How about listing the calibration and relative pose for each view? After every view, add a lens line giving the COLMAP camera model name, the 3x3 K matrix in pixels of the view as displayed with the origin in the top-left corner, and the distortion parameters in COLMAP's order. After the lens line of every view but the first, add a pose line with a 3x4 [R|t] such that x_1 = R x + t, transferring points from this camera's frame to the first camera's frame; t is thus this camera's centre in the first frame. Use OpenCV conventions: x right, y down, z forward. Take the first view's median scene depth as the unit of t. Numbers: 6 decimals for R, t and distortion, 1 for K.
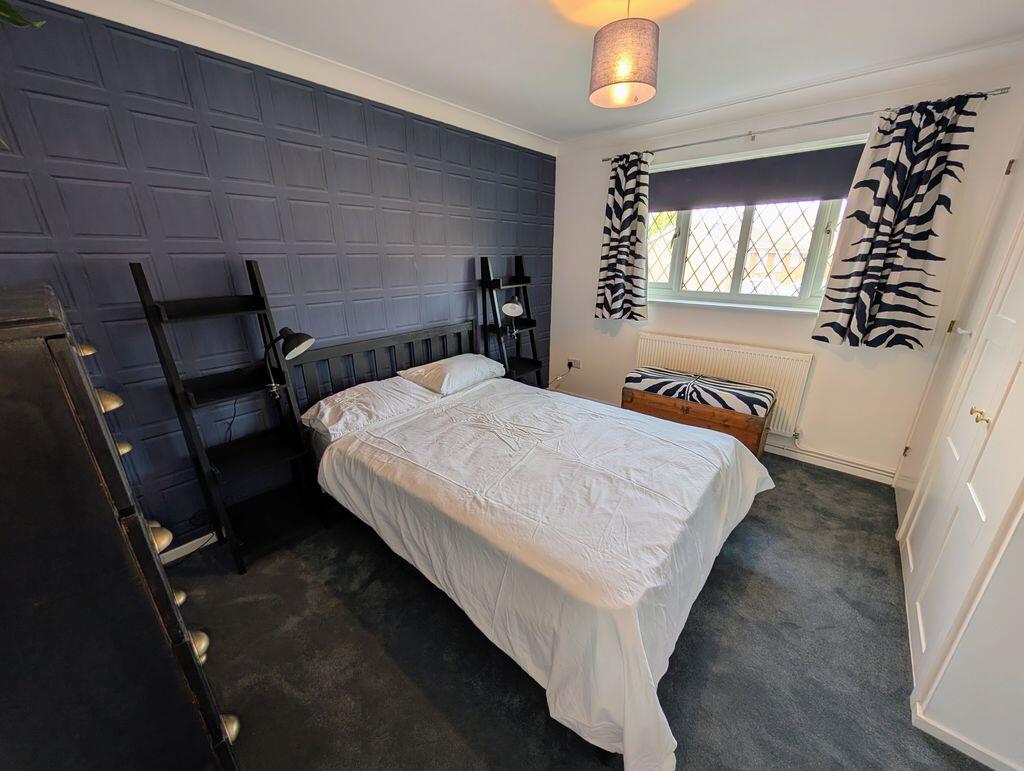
lens RADIAL K [[385.2, 0, 521.5], [0, 385.2, 385.7], [0, 0, 1]] dist [-0.001277, -0.000265]
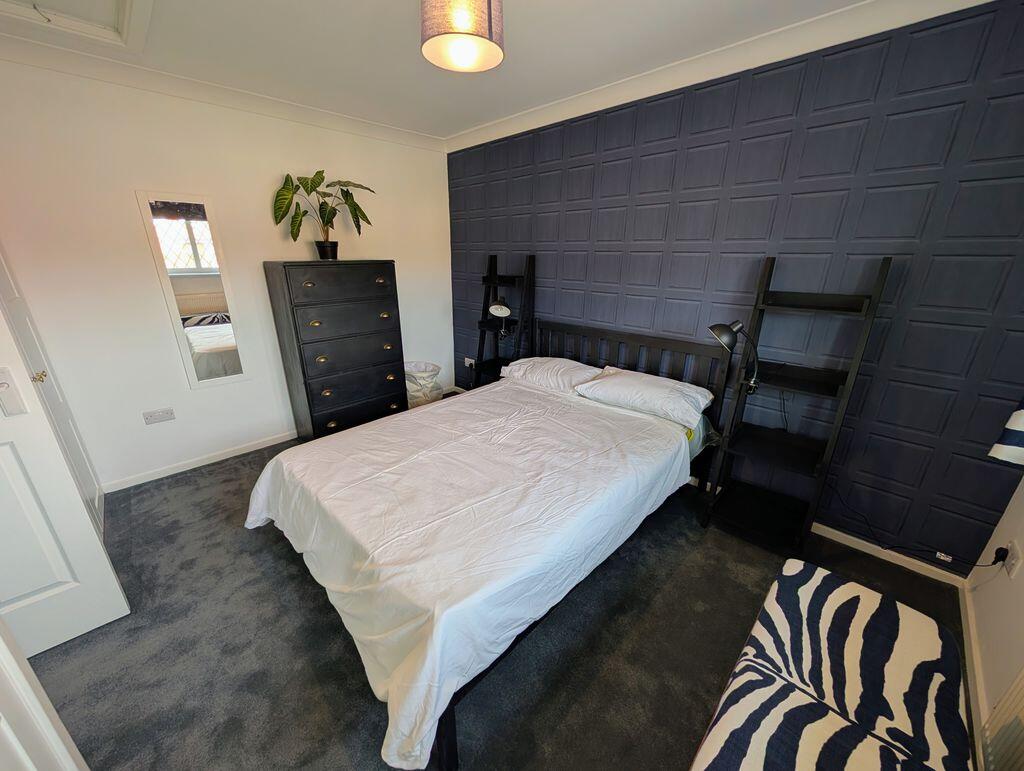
lens RADIAL K [[396.7, 0, 512.4], [0, 396.7, 389.6], [0, 0, 1]] dist [0.000010, -0.000113]
pose [[-0.092434, 0.332694, -0.938494, 0.665625], [-0.323921, 0.881214, 0.344292, -0.242976], [0.941558, 0.335822, 0.026312, 0.694377]]
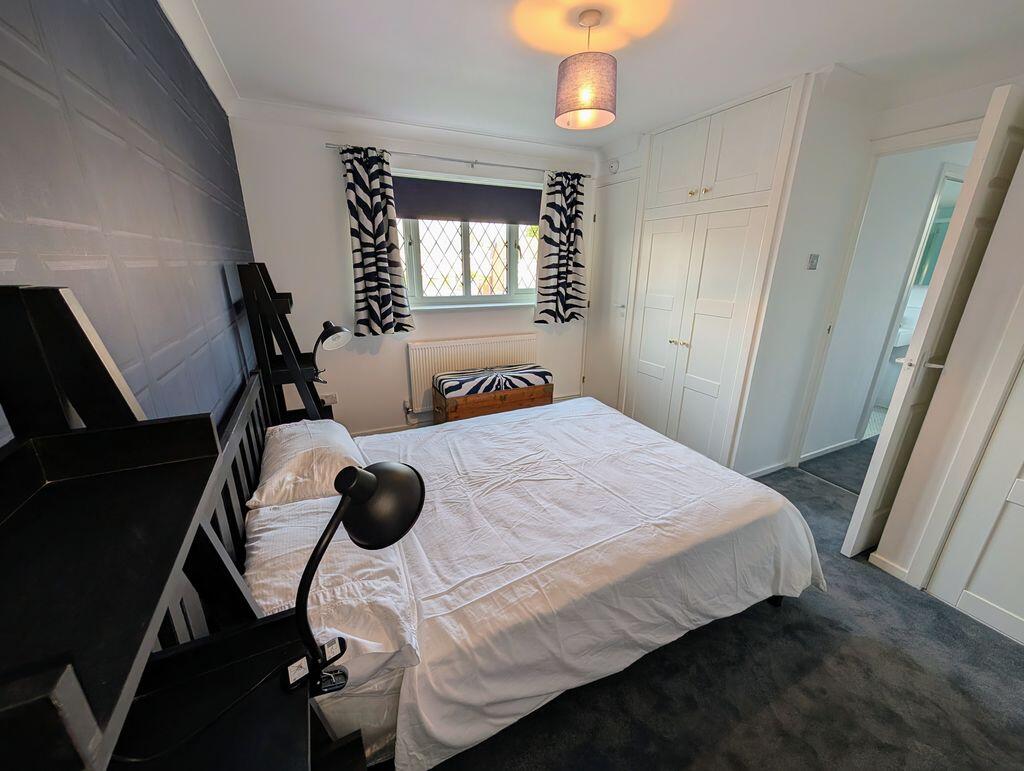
lens RADIAL K [[377.1, 0, 512.0], [0, 377.1, 385.5], [0, 0, 1]] dist [-0.000784, -0.000032]
pose [[0.416257, -0.275493, 0.866507, -0.507160], [0.283468, 0.944817, 0.164216, -0.145187], [-0.863931, 0.177271, 0.471380, 0.428619]]
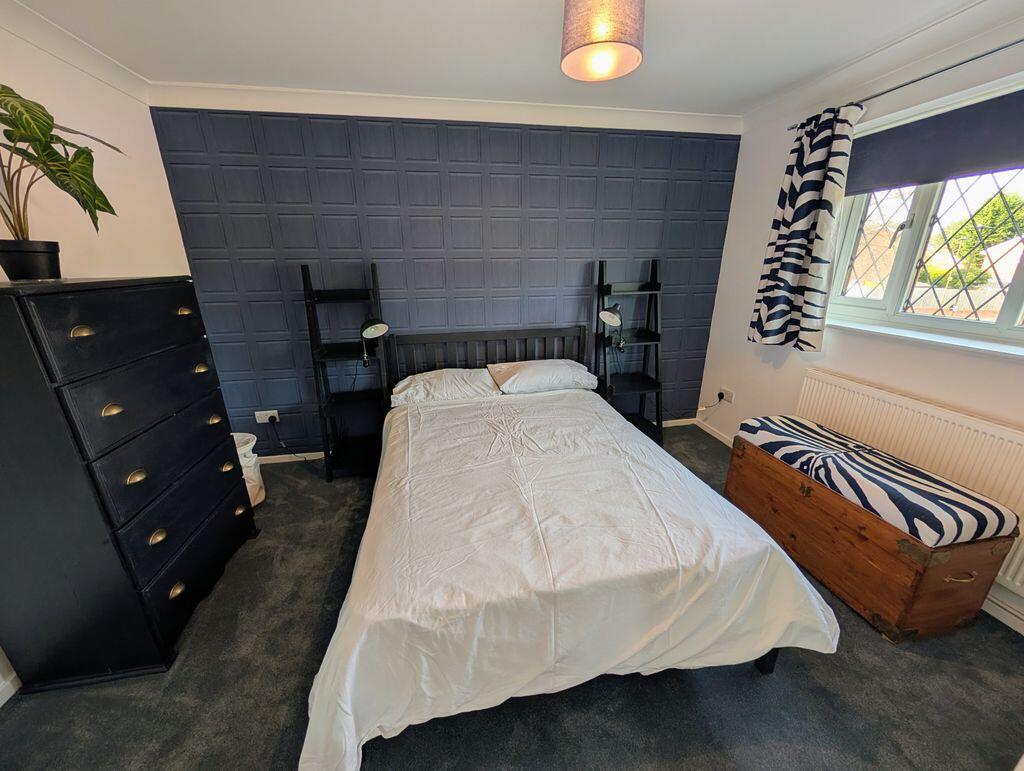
lens RADIAL K [[391.7, 0, 518.3], [0, 391.7, 387.1], [0, 0, 1]] dist [-0.000962, -0.000088]
pose [[0.775471, 0.191407, -0.601671, 0.400096], [-0.197793, 0.978620, 0.056396, -0.049605], [0.599602, 0.075273, 0.796750, 0.151115]]
